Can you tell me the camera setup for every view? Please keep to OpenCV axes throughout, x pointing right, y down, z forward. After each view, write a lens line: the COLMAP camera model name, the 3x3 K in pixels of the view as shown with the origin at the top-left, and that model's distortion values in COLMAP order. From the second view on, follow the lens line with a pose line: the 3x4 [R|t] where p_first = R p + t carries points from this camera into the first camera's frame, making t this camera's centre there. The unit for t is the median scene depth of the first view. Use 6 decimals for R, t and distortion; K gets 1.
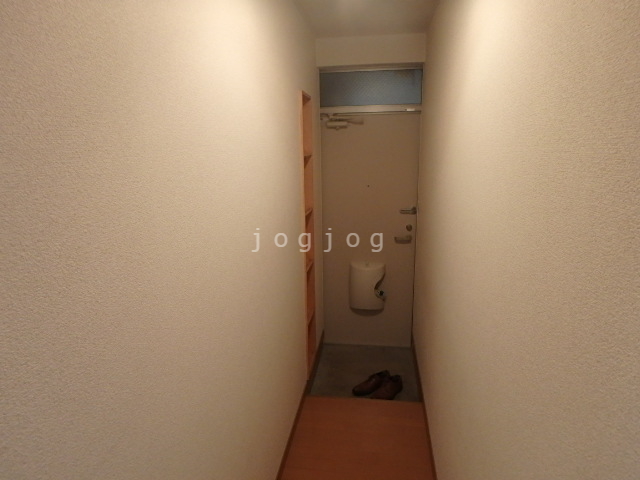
lens RADIAL K [[396.3, 0, 320.0], [0, 396.3, 240.0], [0, 0, 1]] dist [-0.025326, -0.001408]
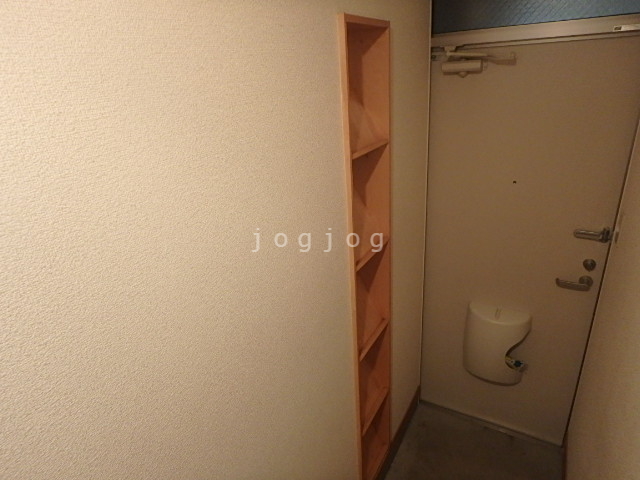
lens RADIAL K [[396.3, 0, 320.0], [0, 396.3, 240.0], [0, 0, 1]] dist [-0.025326, -0.001408]
pose [[0.928533, 0.101745, -0.357035, 0.073771], [-0.047987, 0.986537, 0.156339, -0.127728], [0.368135, -0.128033, 0.920915, 0.387600]]
